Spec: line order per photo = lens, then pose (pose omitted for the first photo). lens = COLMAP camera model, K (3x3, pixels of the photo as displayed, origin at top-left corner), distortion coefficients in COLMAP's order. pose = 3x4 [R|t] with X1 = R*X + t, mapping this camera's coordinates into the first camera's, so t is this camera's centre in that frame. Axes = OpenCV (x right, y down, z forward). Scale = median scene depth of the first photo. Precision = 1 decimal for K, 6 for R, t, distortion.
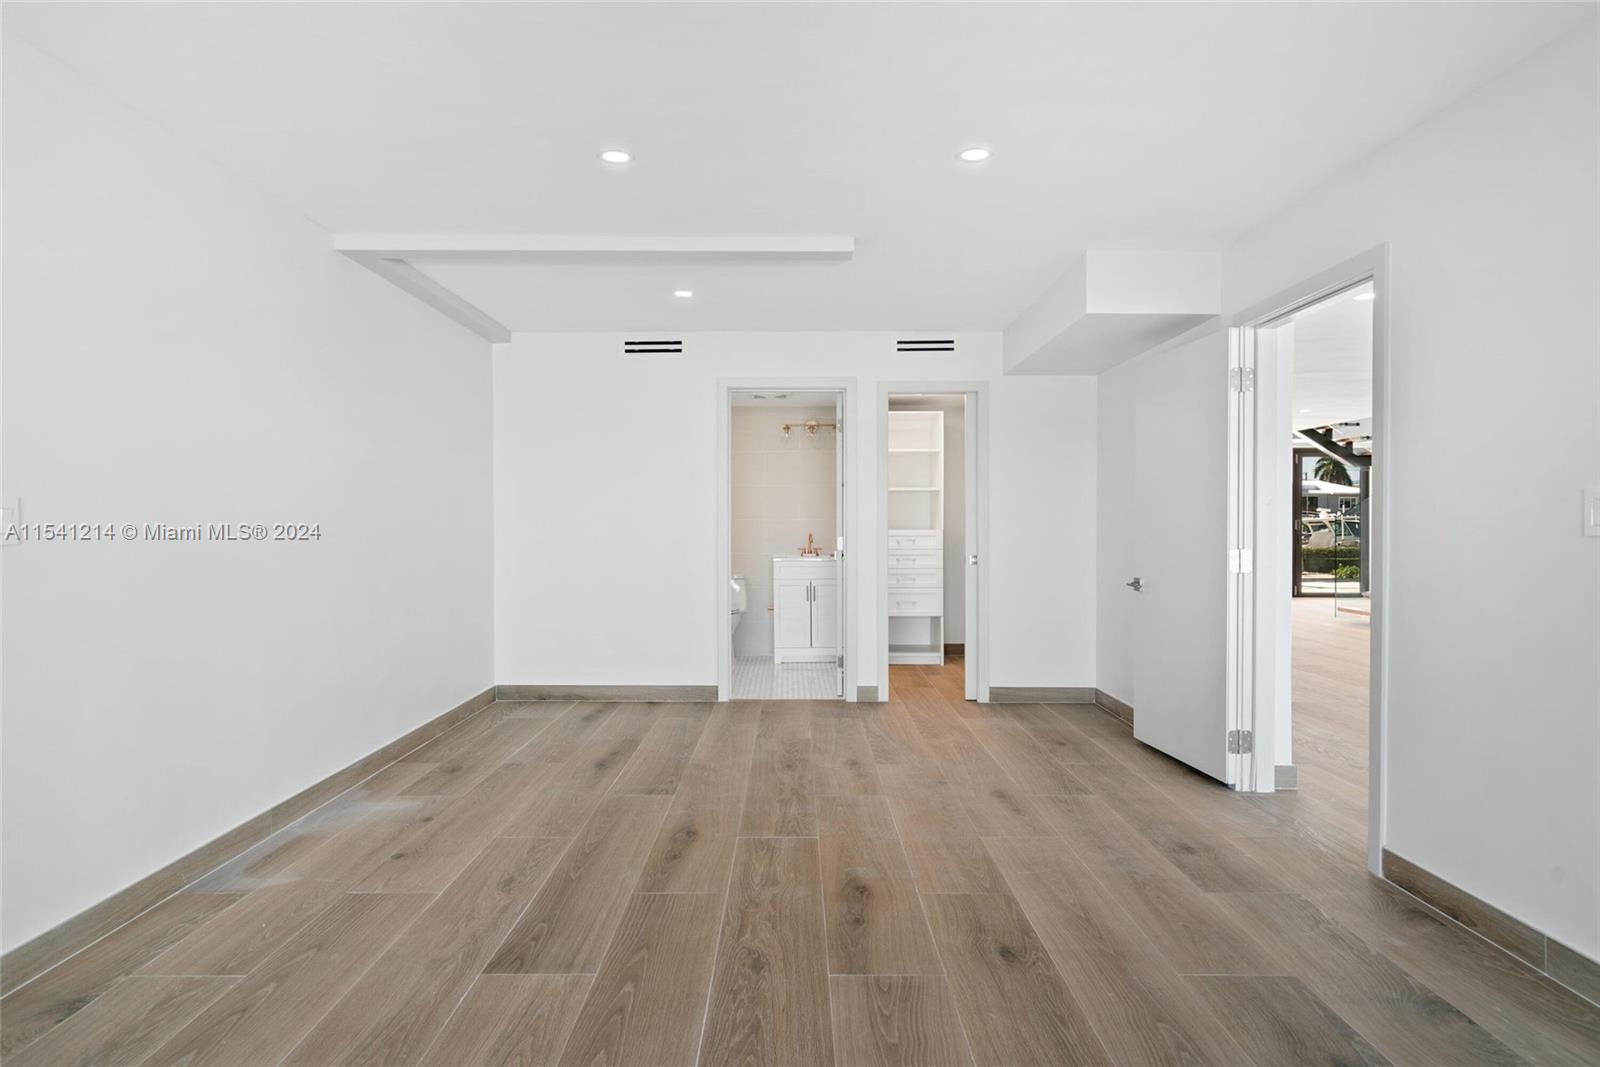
lens RADIAL K [[886.8, 0, 799.5], [0, 886.8, 531.8], [0, 0, 1]] dist [-0.024108, 0.003035]
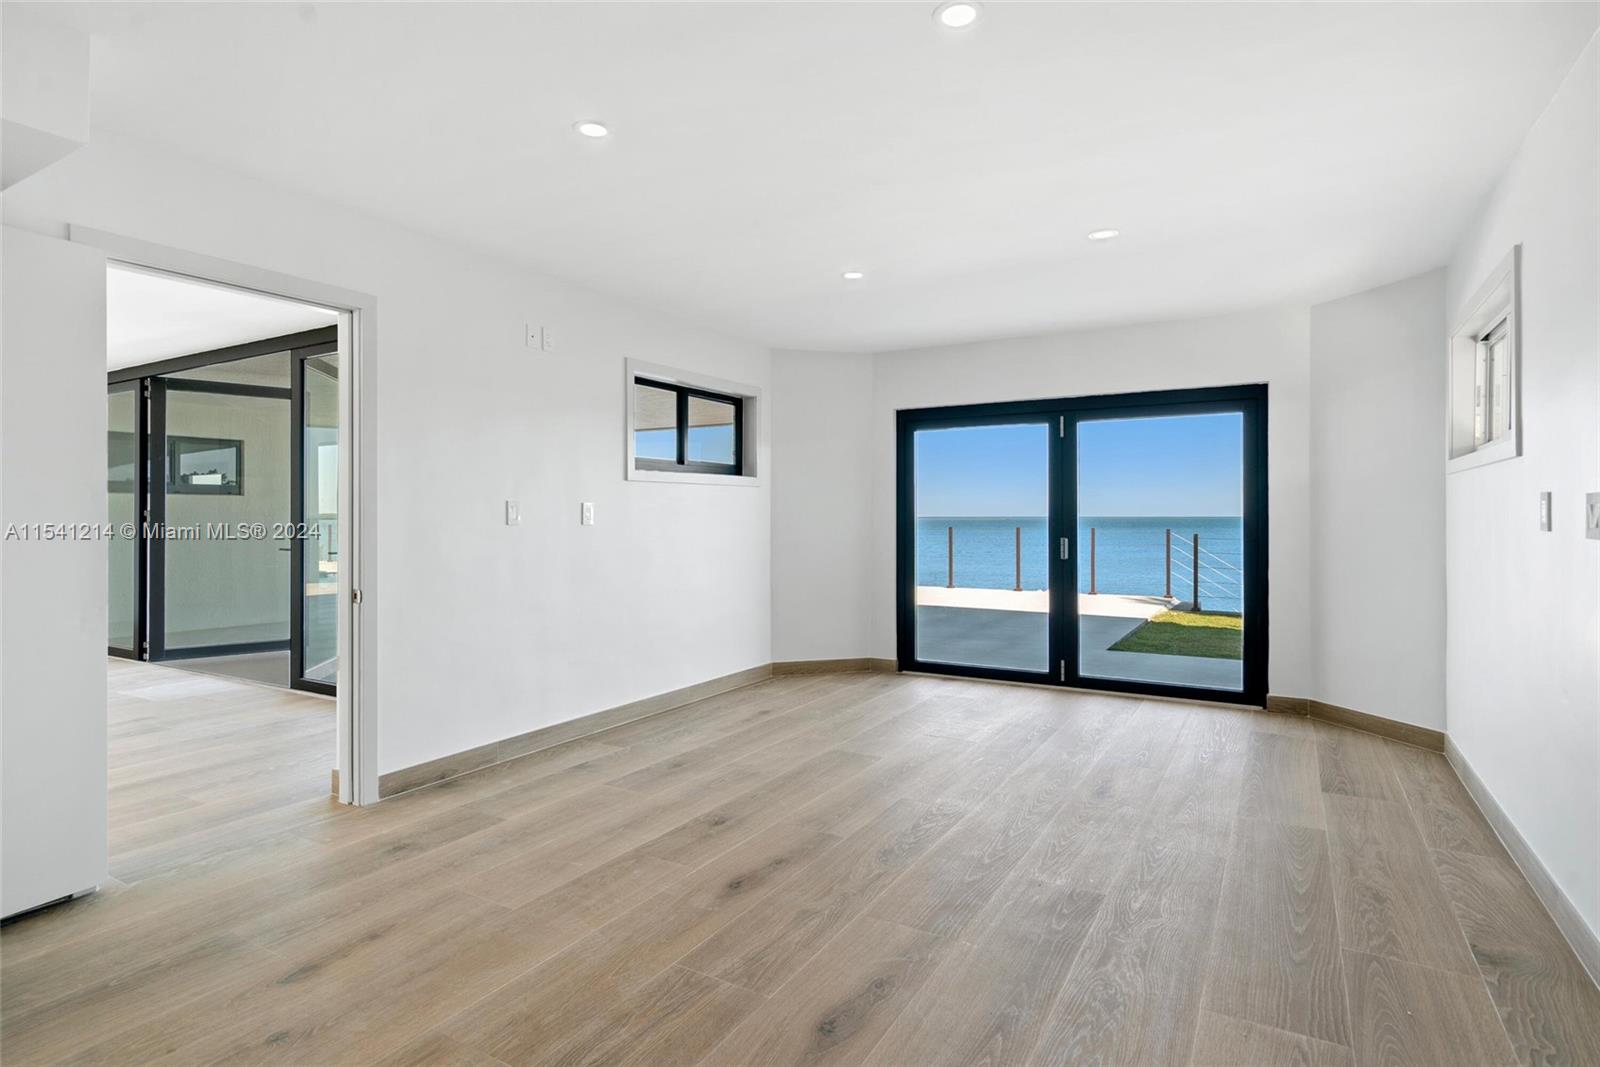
lens RADIAL K [[823.8, 0, 798.9], [0, 823.8, 521.5], [0, 0, 1]] dist [0.003720, 0.000916]
pose [[-0.859308, -0.005668, 0.511427, -0.463128], [0.004284, 0.999824, 0.018277, -0.022529], [-0.511441, 0.017896, -0.859132, 1.747543]]
